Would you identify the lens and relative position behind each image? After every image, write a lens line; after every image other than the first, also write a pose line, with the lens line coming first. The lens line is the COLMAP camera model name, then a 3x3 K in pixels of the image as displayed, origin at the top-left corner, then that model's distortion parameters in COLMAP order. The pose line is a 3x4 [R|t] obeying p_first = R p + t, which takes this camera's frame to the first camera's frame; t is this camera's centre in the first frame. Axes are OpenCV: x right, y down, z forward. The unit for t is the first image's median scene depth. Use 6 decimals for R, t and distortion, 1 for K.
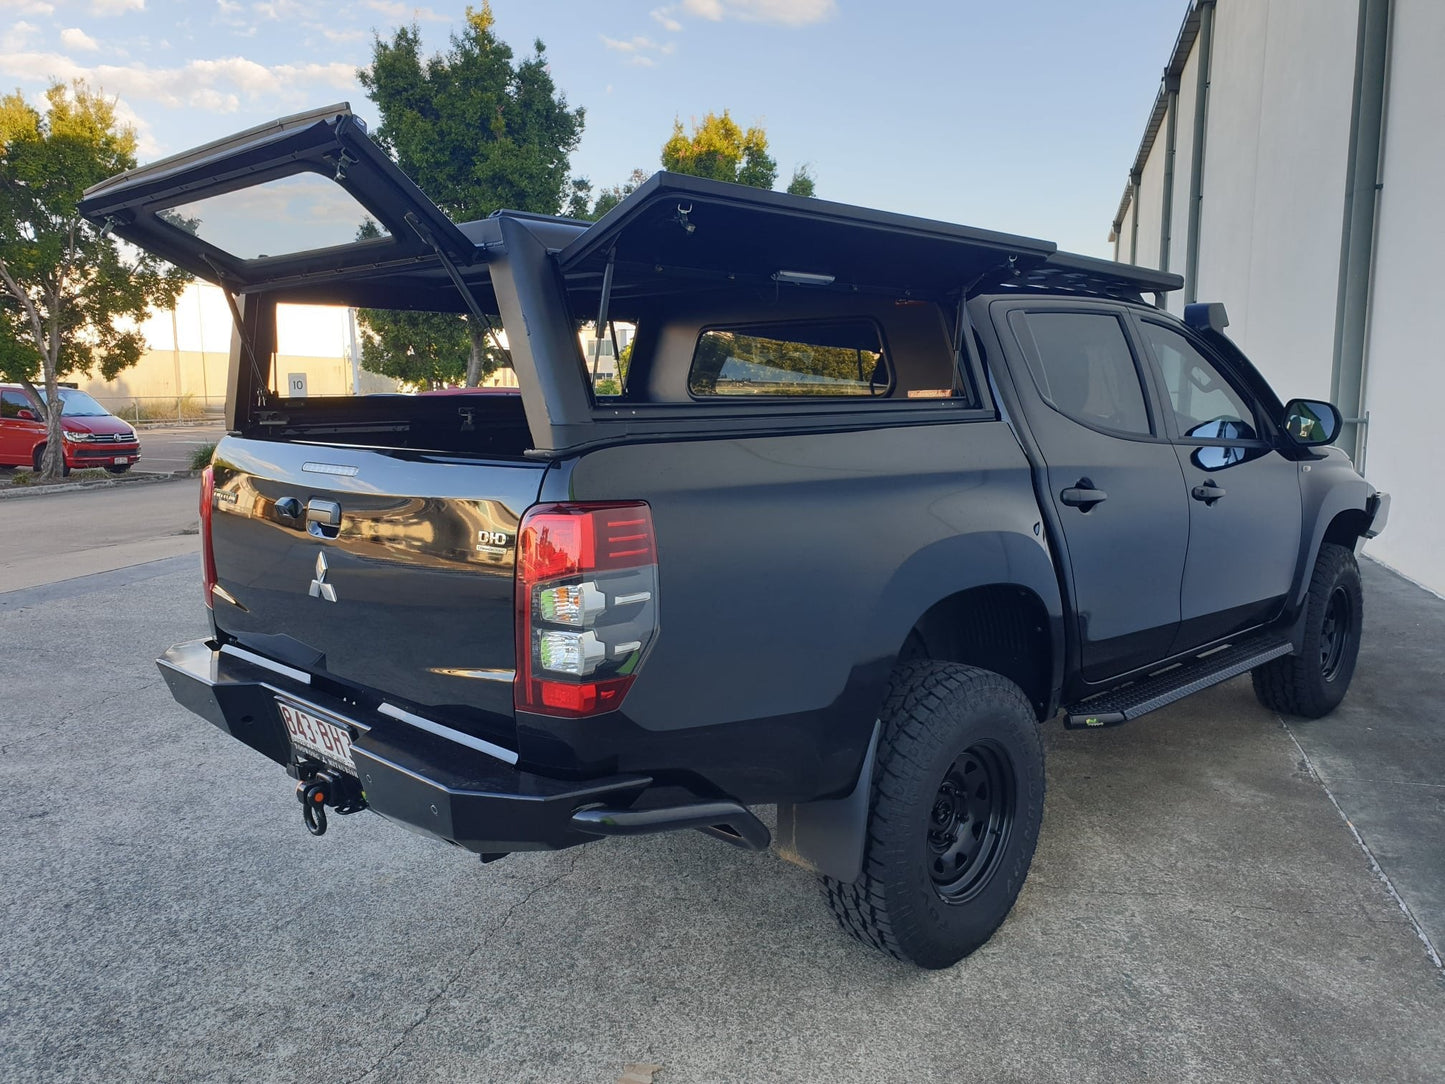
lens RADIAL K [[1159.3, 0, 717.0], [0, 1159.3, 546.3], [0, 0, 1]] dist [-0.003657, 0.044092]
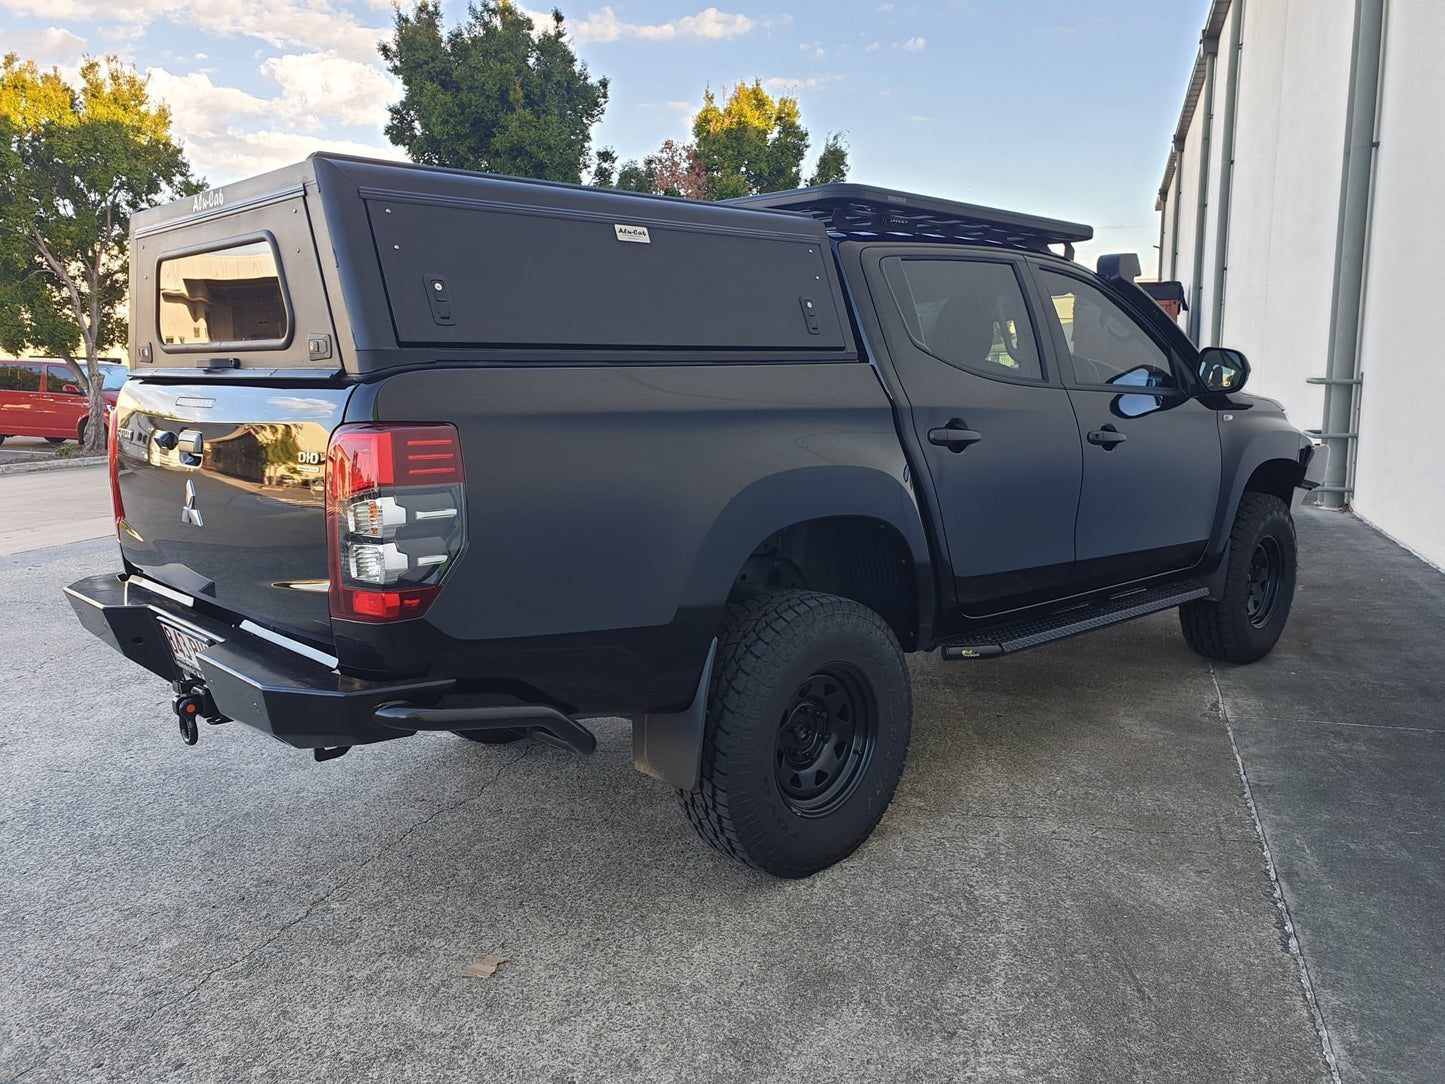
lens RADIAL K [[1151.4, 0, 722.5], [0, 1151.4, 542.0], [0, 0, 1]] dist [0.014552, 0.013911]
pose [[0.999535, -0.001280, -0.030458, 0.139318], [0.001886, 0.999801, 0.019882, 0.031410], [0.030426, -0.019930, 0.999338, -0.042120]]
